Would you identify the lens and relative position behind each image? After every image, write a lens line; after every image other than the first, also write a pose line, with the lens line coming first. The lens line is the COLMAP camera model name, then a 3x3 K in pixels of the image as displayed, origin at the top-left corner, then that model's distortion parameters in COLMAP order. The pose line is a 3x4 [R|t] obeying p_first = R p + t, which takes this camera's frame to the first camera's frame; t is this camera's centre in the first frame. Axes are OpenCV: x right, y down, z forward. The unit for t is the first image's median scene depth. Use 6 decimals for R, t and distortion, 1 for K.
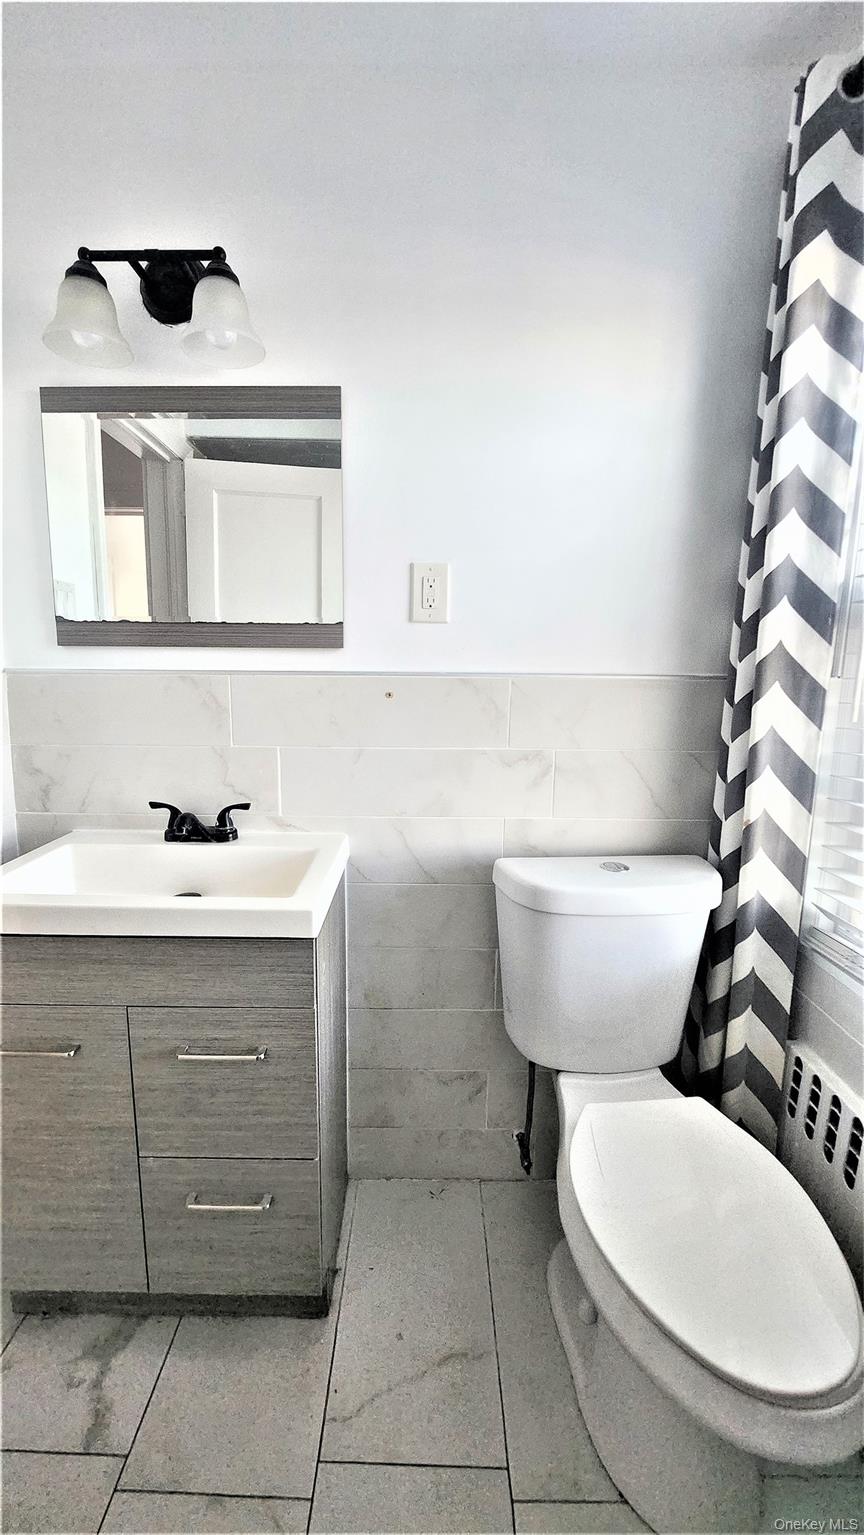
lens RADIAL K [[617.1, 0, 420.9], [0, 617.1, 766.5], [0, 0, 1]] dist [-0.001948, -0.000726]
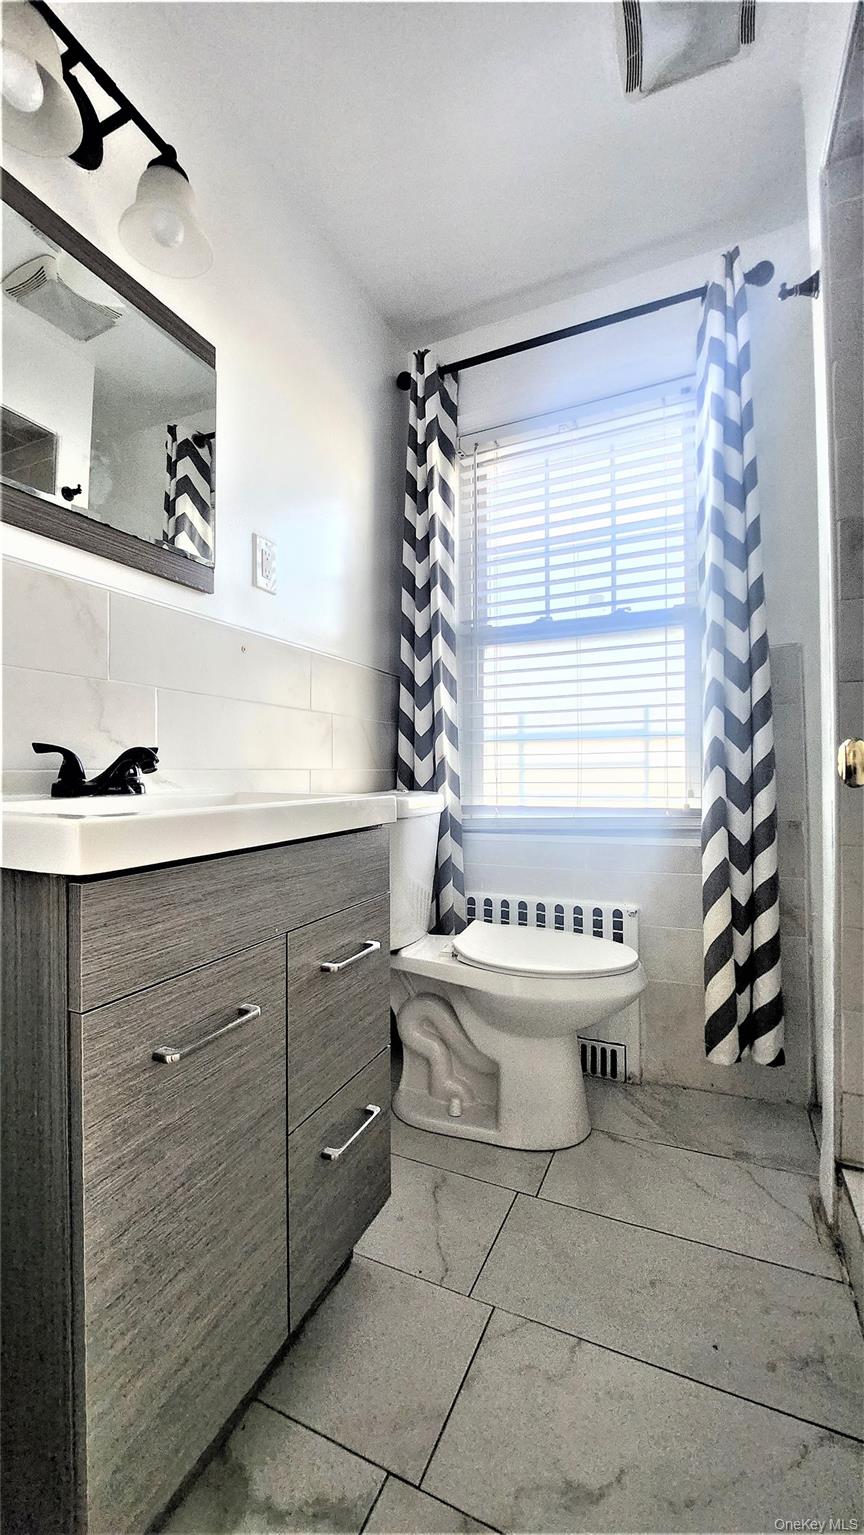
lens RADIAL K [[617.1, 0, 420.0], [0, 617.1, 764.1], [0, 0, 1]] dist [-0.001948, -0.000726]
pose [[0.412509, -0.000576, 0.910953, -0.885222], [0.145041, 0.987285, -0.065055, 0.186594], [-0.899333, 0.158962, 0.407347, 0.353267]]
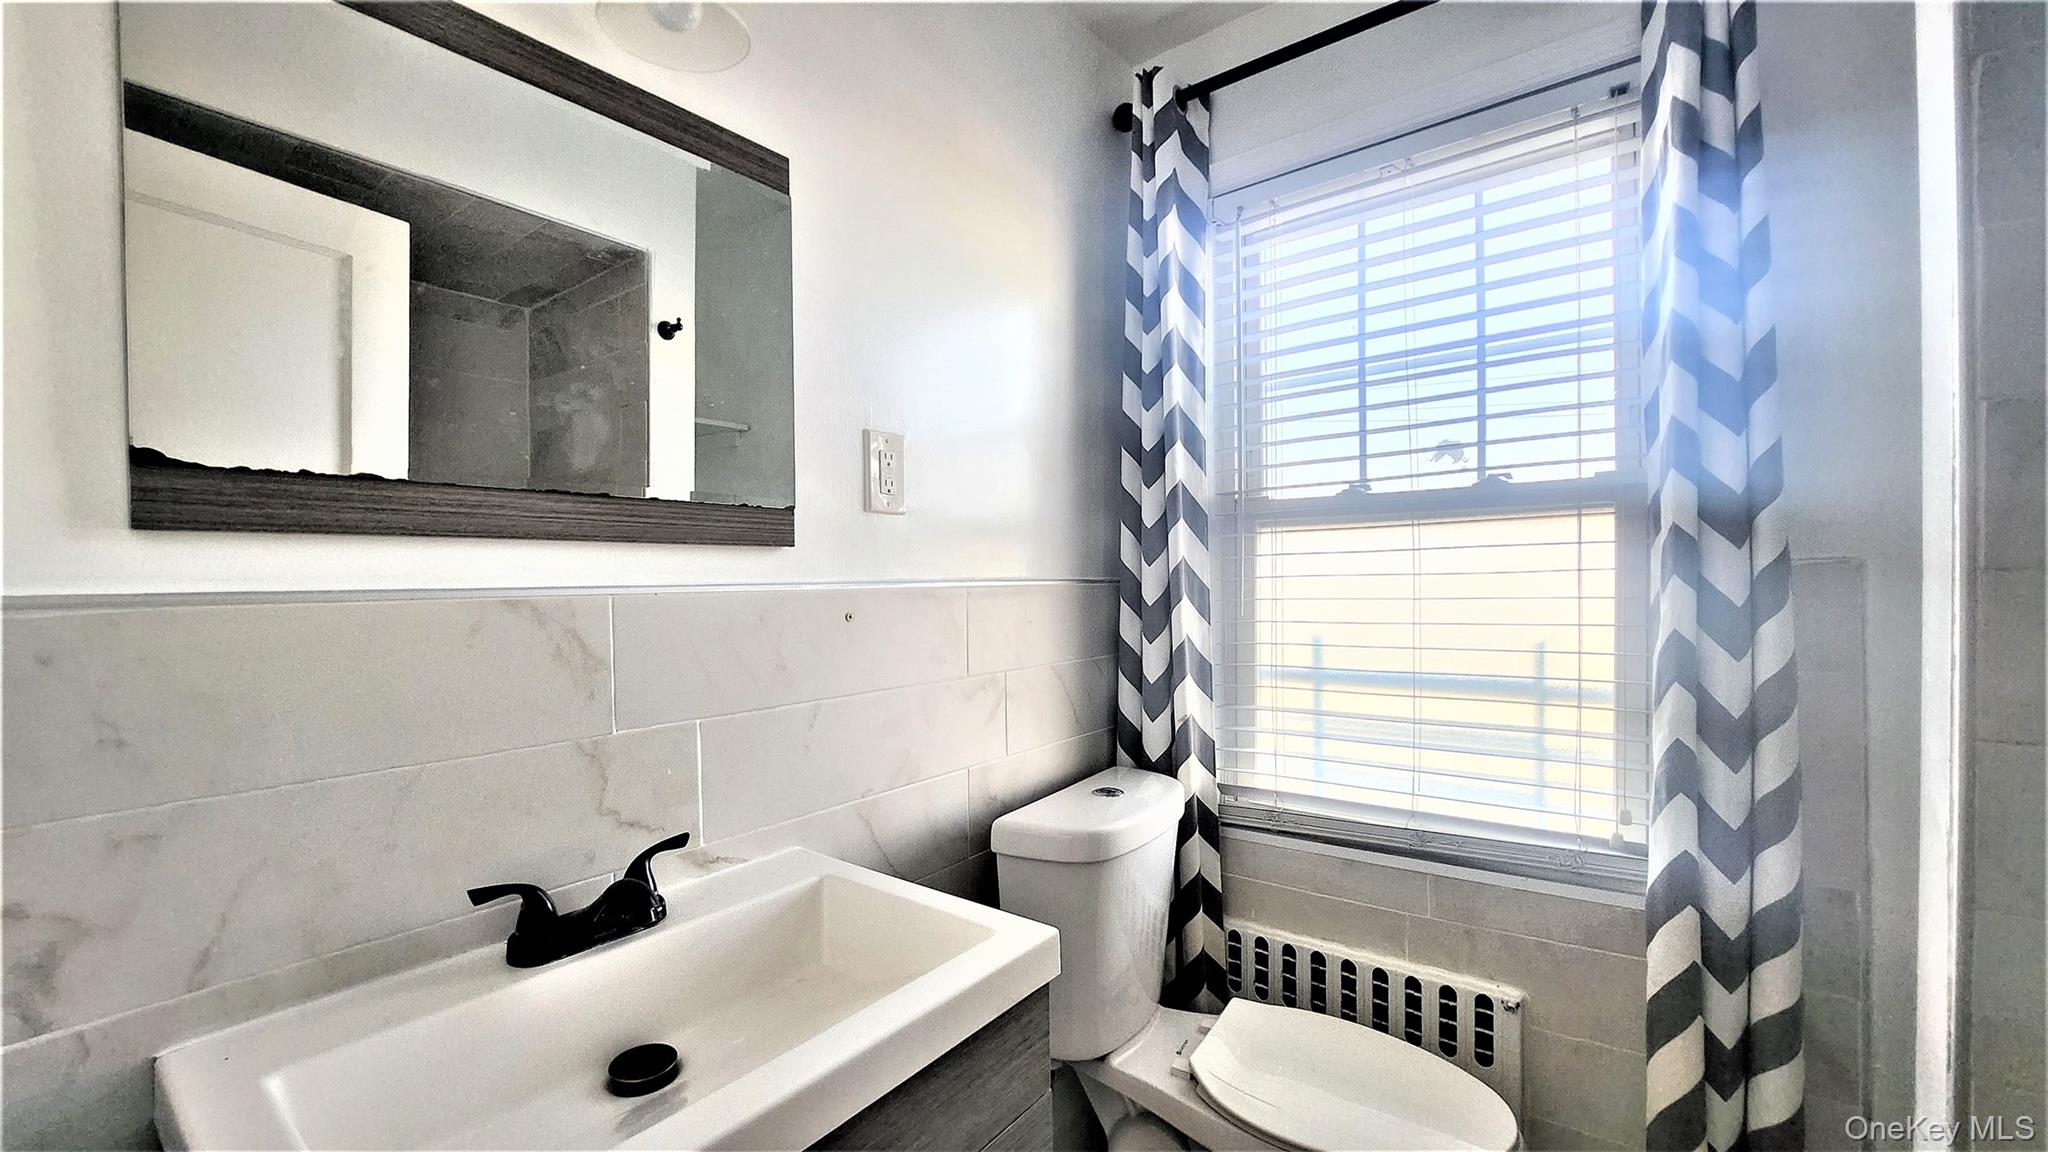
lens RADIAL K [[829.3, 0, 1024.7], [0, 829.3, 594.0], [0, 0, 1]] dist [-0.010502, -0.000637]
pose [[0.596109, -0.032167, 0.802259, -0.668834], [0.140559, 0.987948, -0.064829, -0.056710], [-0.790504, 0.151410, 0.593446, 0.321656]]
